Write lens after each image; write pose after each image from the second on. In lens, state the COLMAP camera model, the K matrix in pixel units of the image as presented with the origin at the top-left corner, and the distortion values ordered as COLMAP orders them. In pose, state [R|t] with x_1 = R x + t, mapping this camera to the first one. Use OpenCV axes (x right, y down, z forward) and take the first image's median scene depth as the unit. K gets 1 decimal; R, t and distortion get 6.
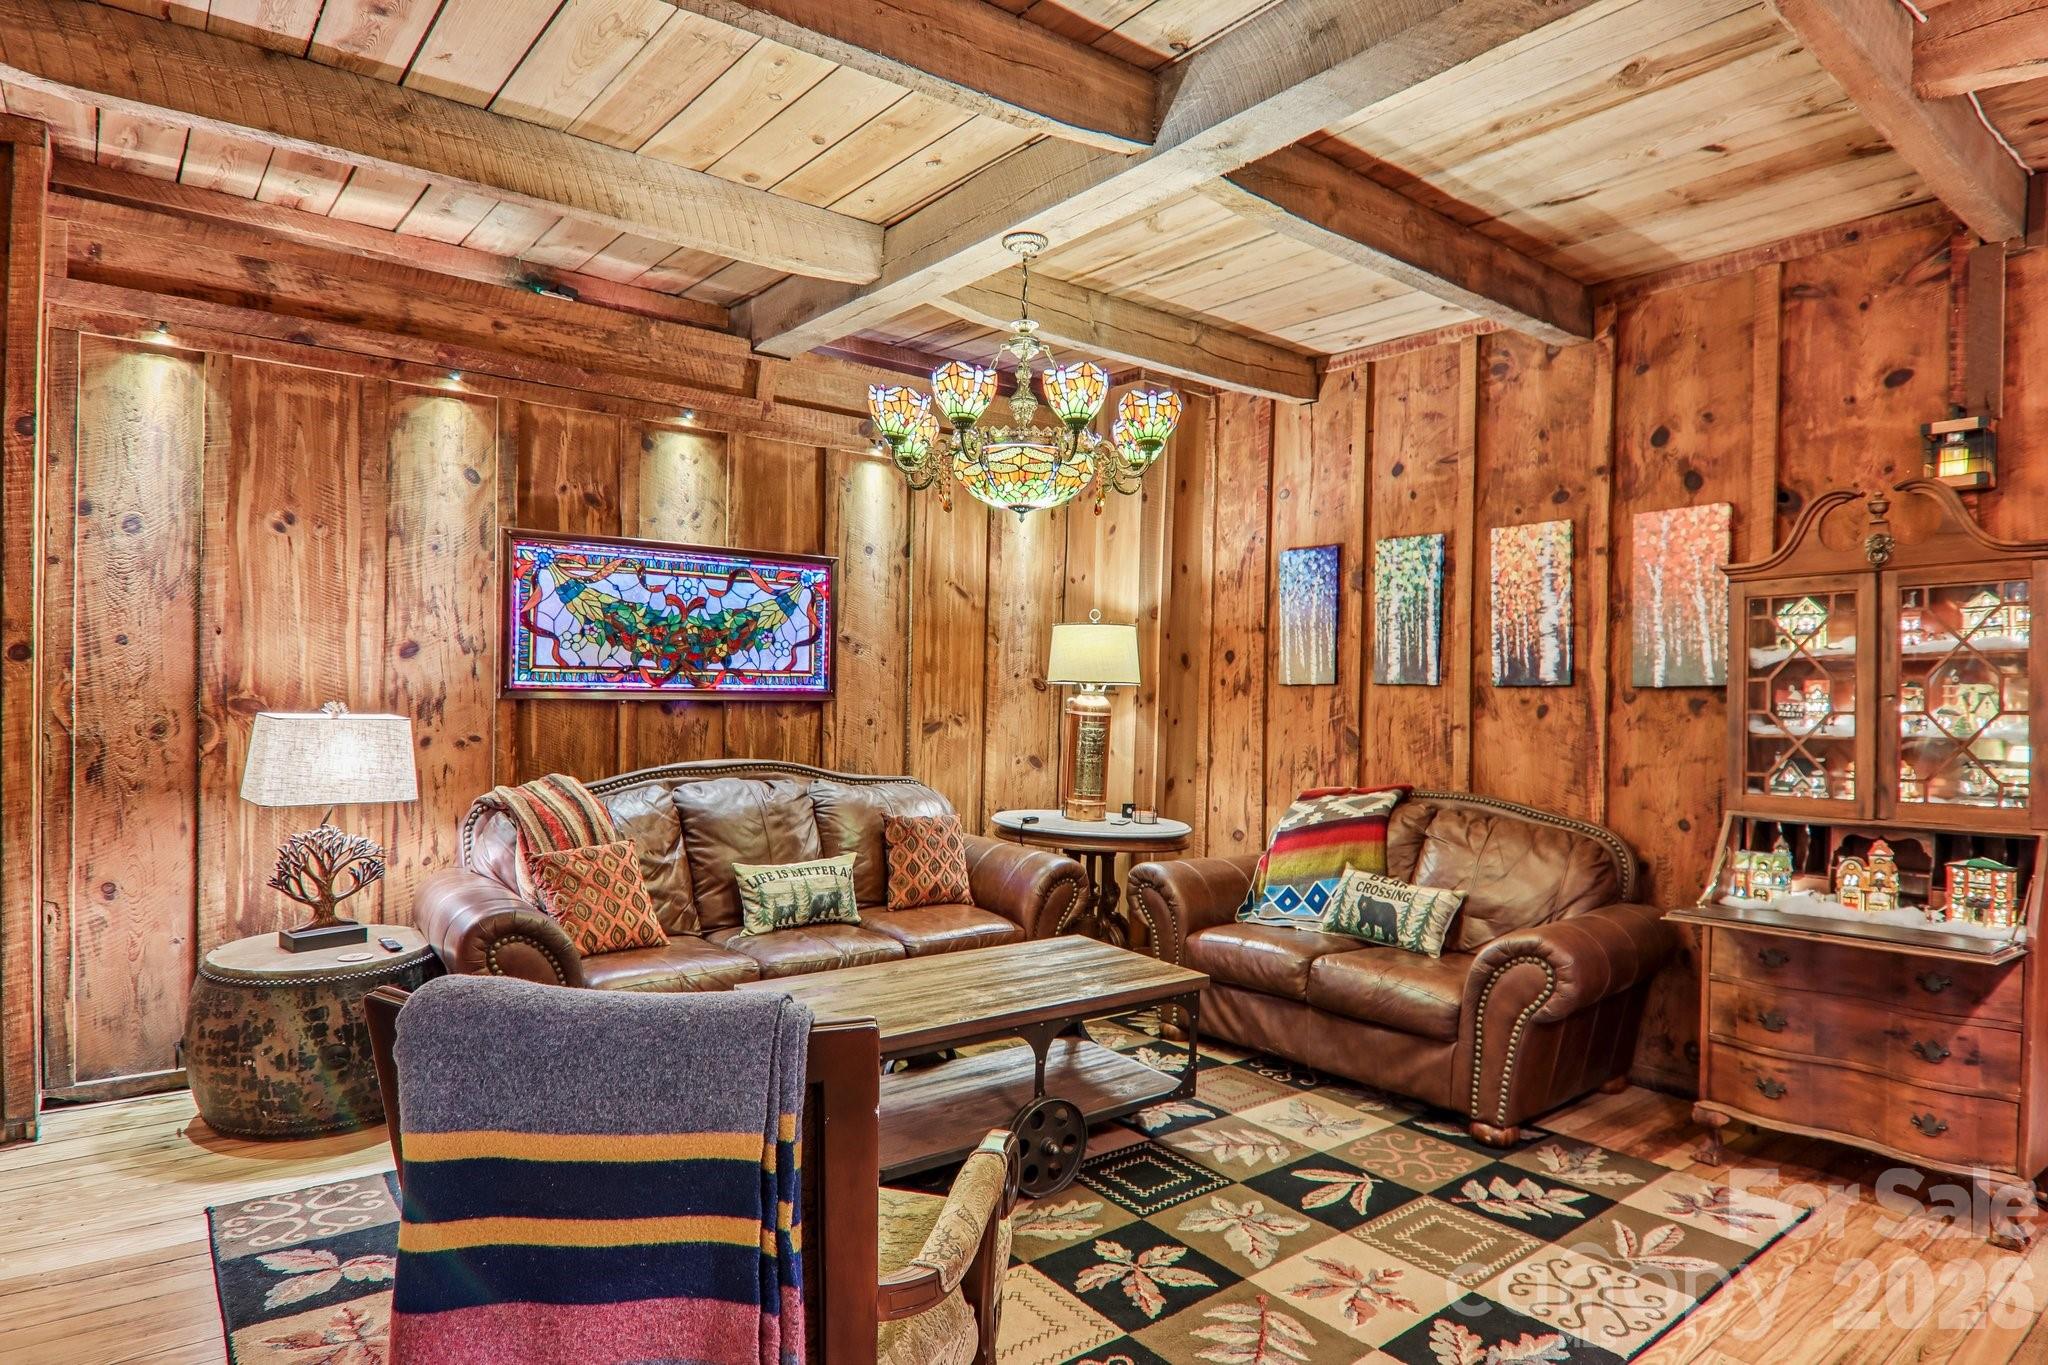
lens RADIAL K [[1138.1, 0, 1025.0], [0, 1138.1, 704.6], [0, 0, 1]] dist [0.005084, -0.013586]
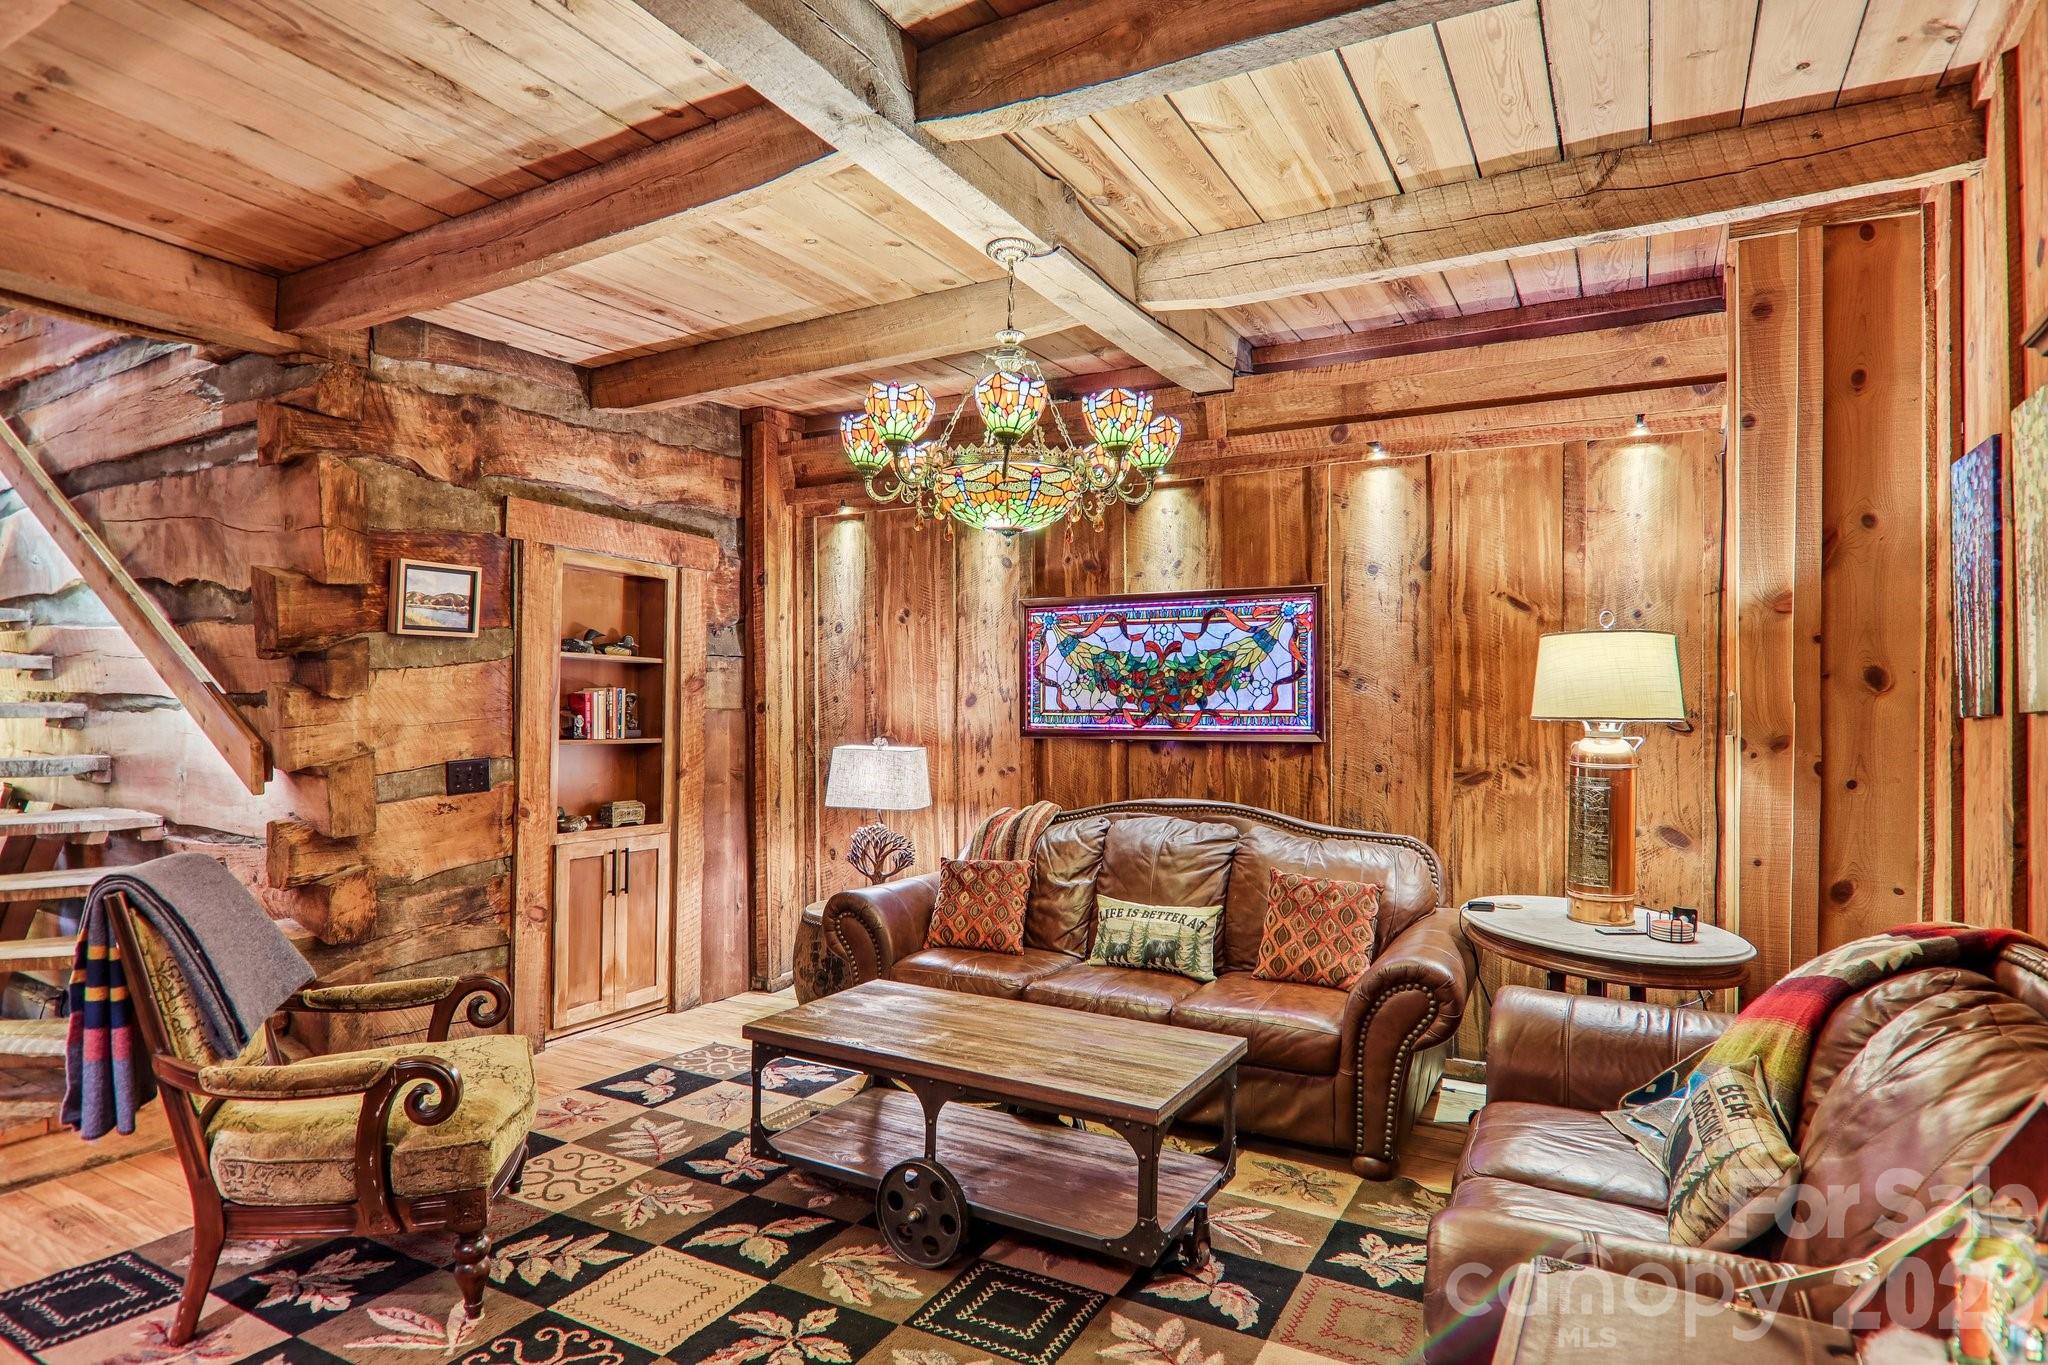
lens RADIAL K [[1138.1, 0, 1025.0], [0, 1138.1, 704.6], [0, 0, 1]] dist [0.005084, -0.013586]
pose [[0.390000, -0.024525, -0.920488, 0.620900], [-0.015423, 0.999331, -0.033159, -0.000016], [0.920686, 0.027128, 0.389361, 0.472325]]
